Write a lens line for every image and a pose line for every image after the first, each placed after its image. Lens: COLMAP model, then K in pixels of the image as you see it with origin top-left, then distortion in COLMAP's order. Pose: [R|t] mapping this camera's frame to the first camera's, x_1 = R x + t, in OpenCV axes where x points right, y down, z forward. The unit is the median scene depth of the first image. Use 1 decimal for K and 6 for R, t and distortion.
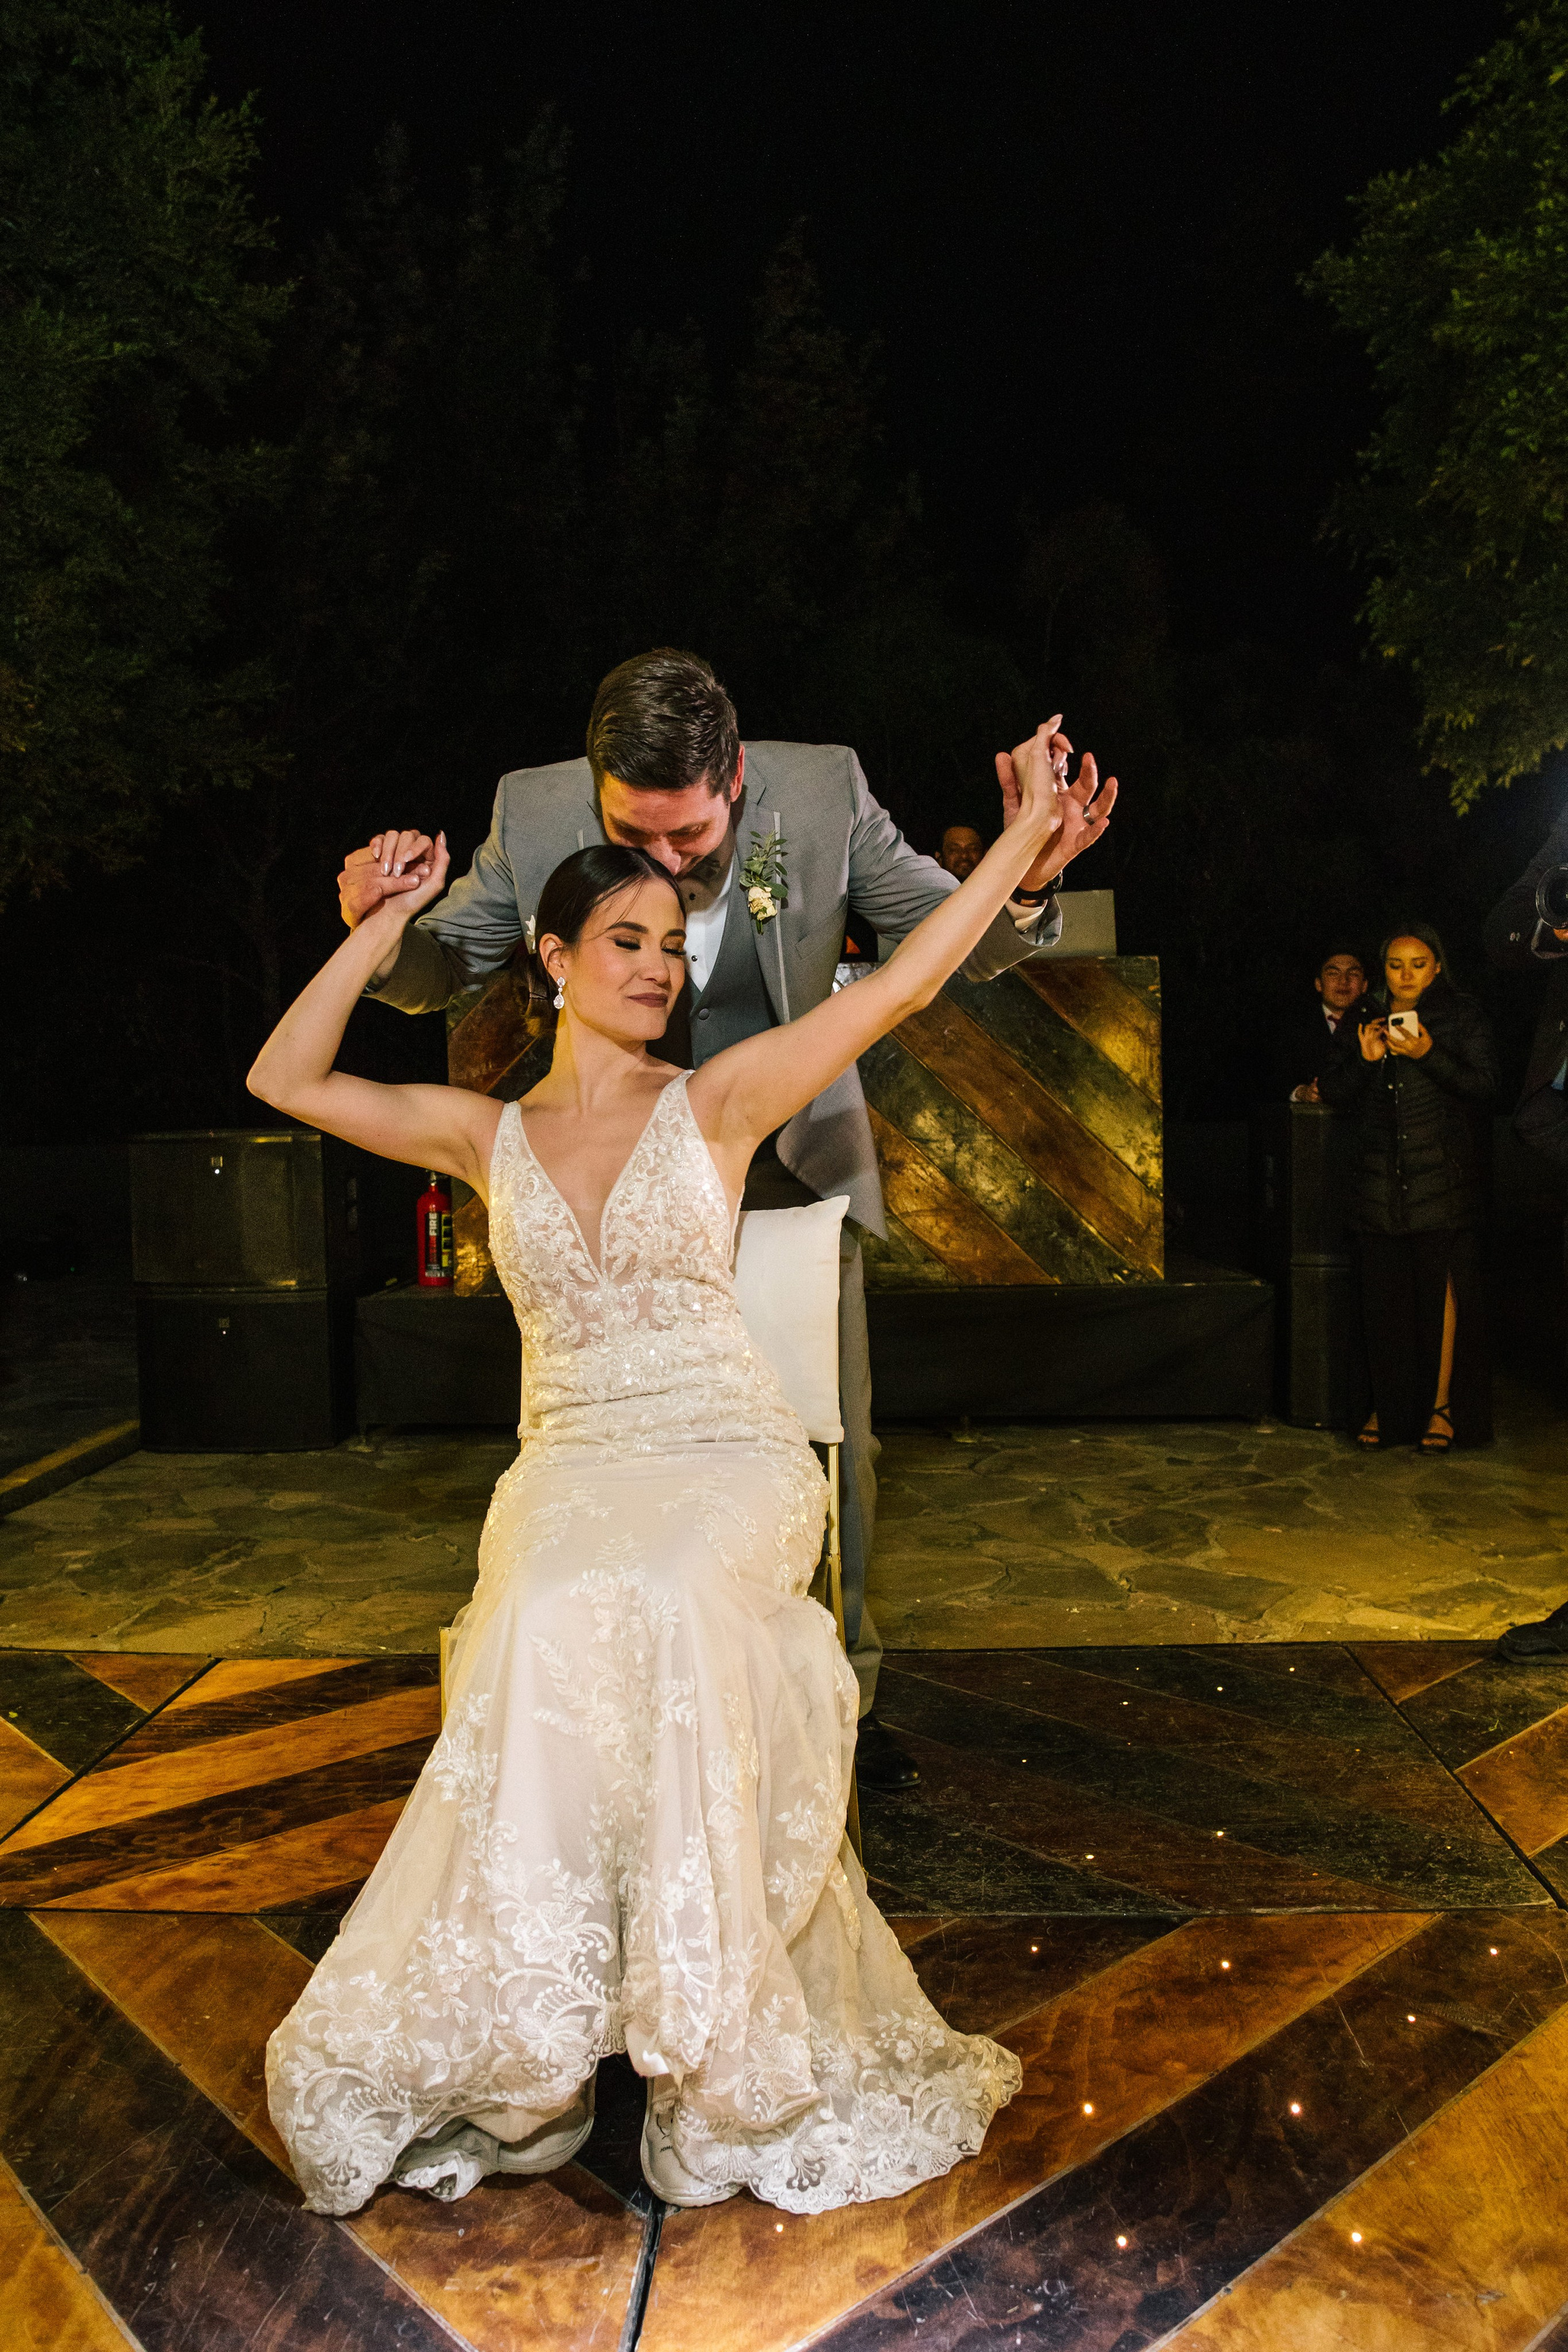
lens RADIAL K [[1715.7, 0, 784.0], [0, 1715.7, 1176.0], [0, 0, 1]] dist [-0.084964, 0.069722]
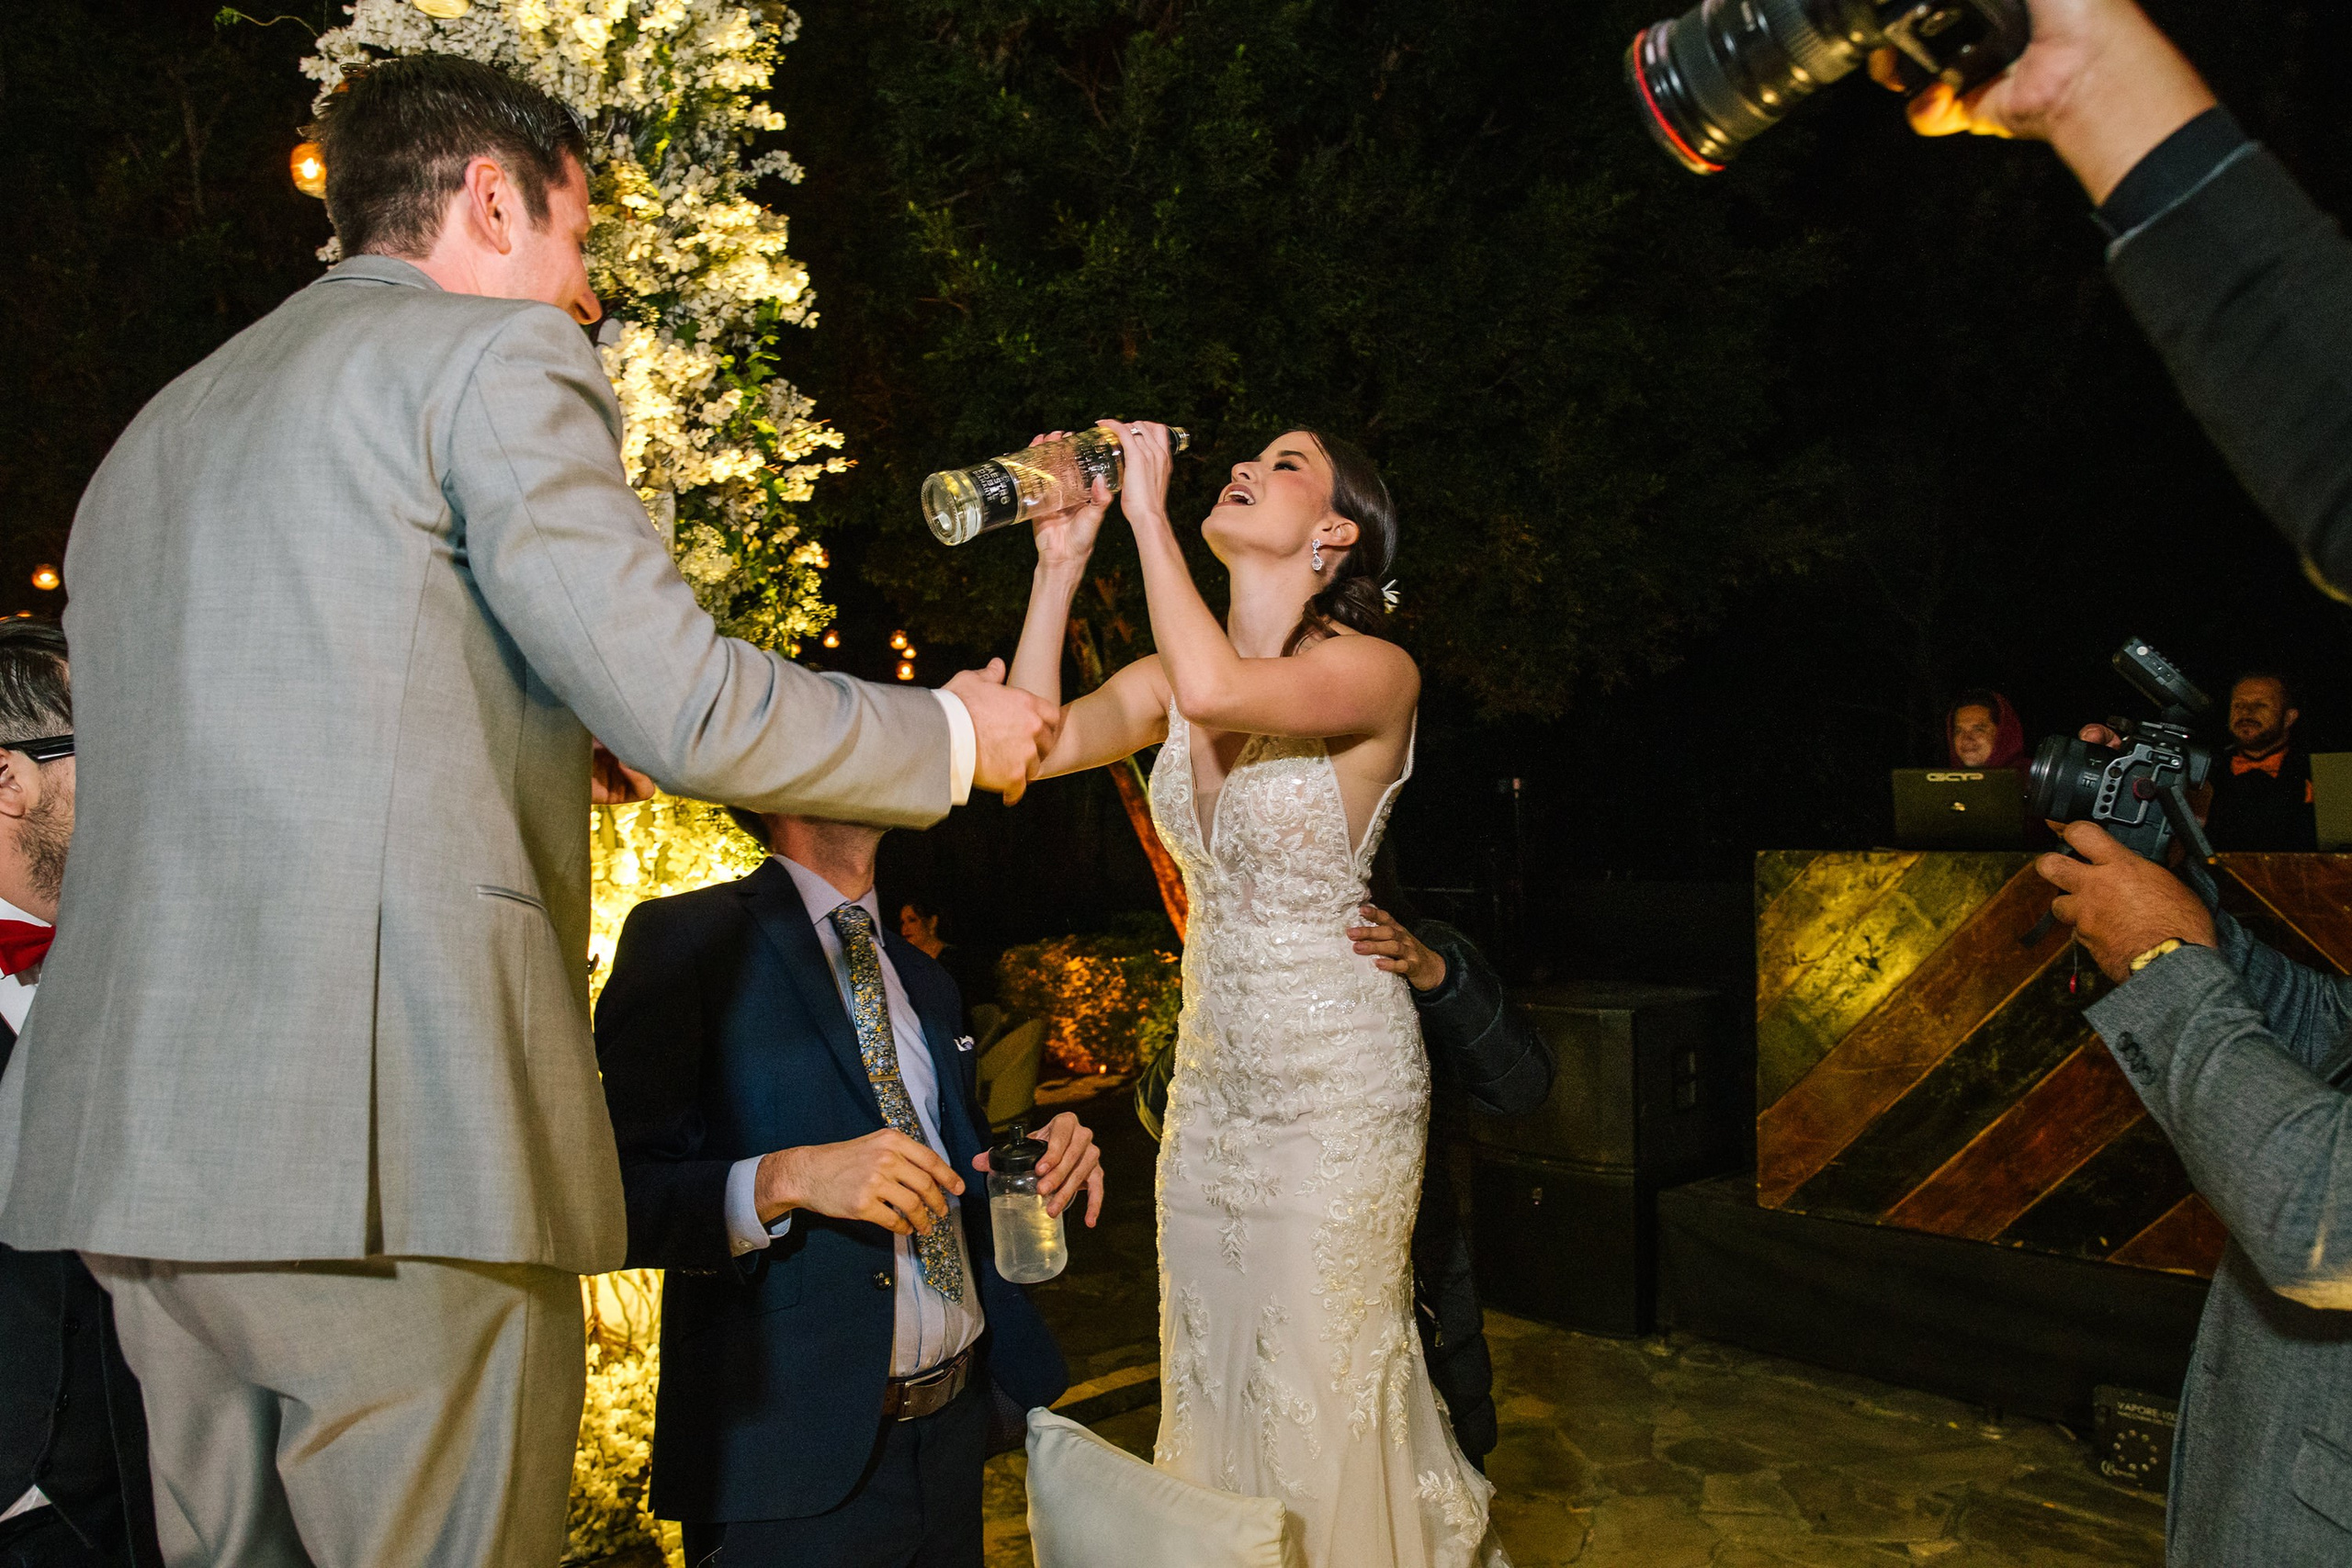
lens RADIAL K [[1612.1, 0, 1172.4], [0, 1612.1, 792.3], [0, 0, 1]] dist [-0.065343, 0.024858]
pose [[0.702654, -0.004366, -0.711518, 0.117971], [-0.033605, 0.998662, -0.039315, -0.064424], [0.710737, 0.051536, 0.701567, 0.102553]]
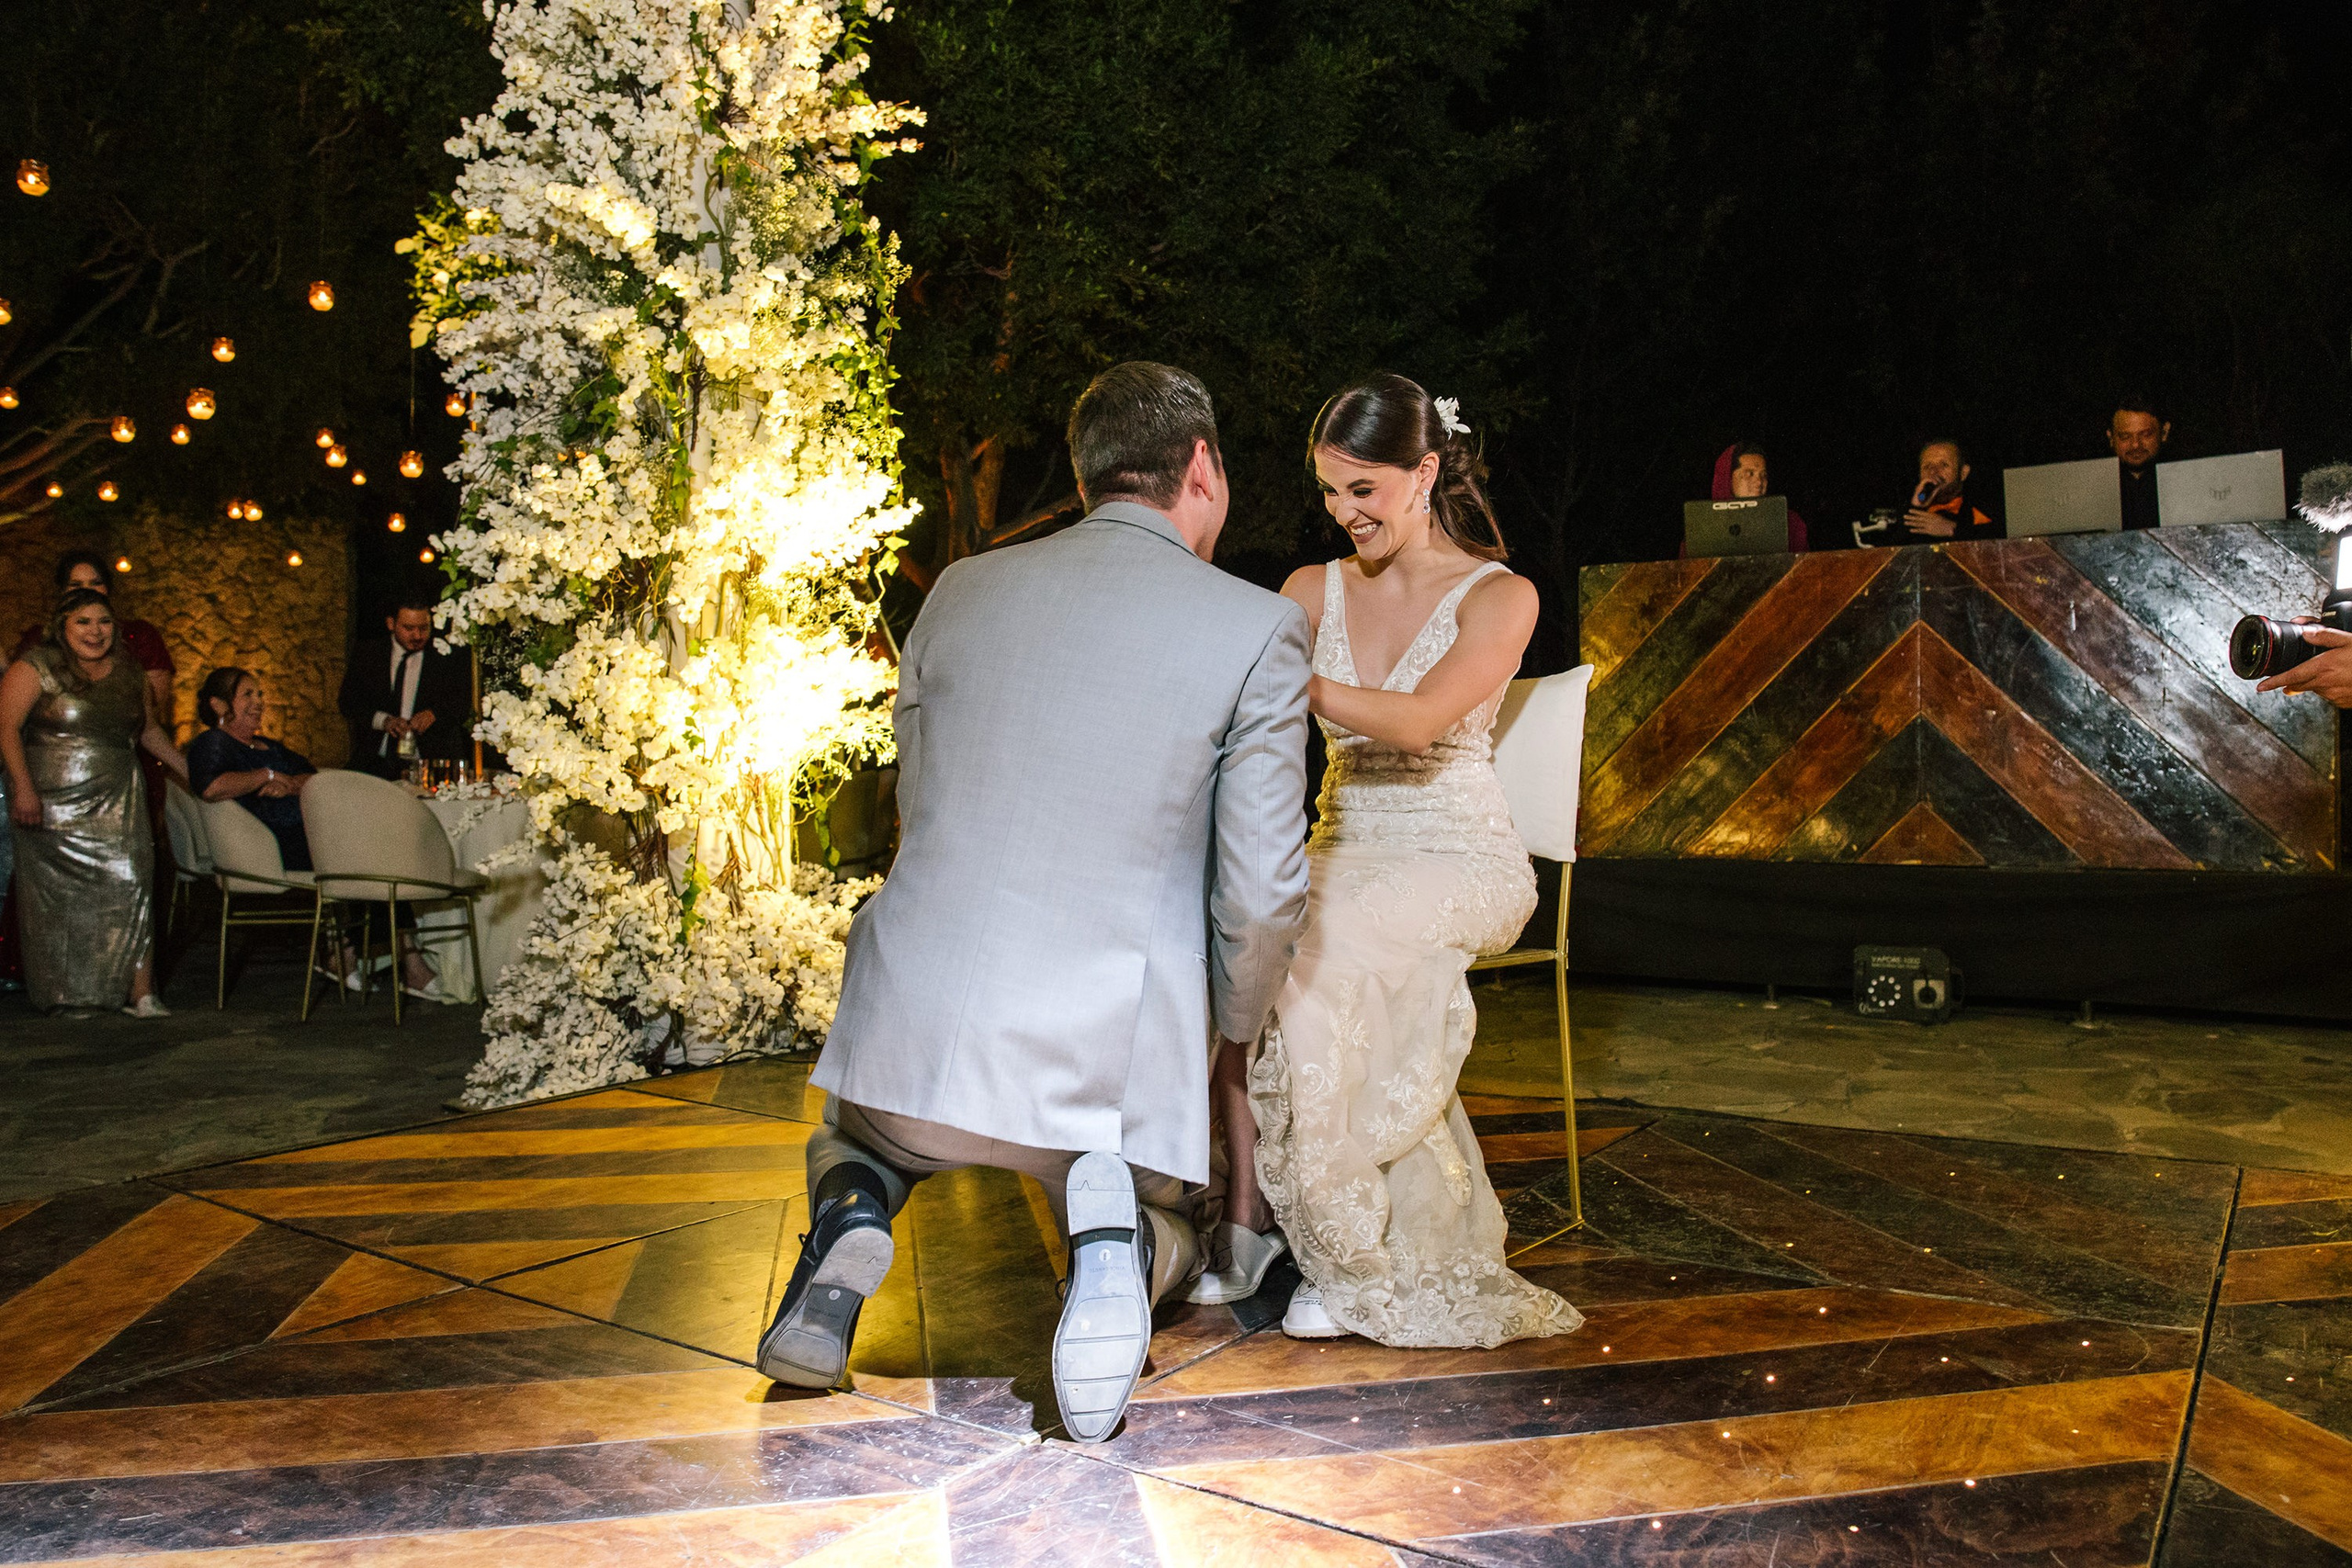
lens RADIAL K [[1657.7, 0, 1188.8], [0, 1657.7, 785.3], [0, 0, 1]] dist [-0.069875, 0.038770]
pose [[0.856653, 0.019697, -0.515517, 0.086980], [-0.029079, 0.999526, -0.010132, 0.025581], [0.515073, 0.023671, 0.856819, -0.034539]]
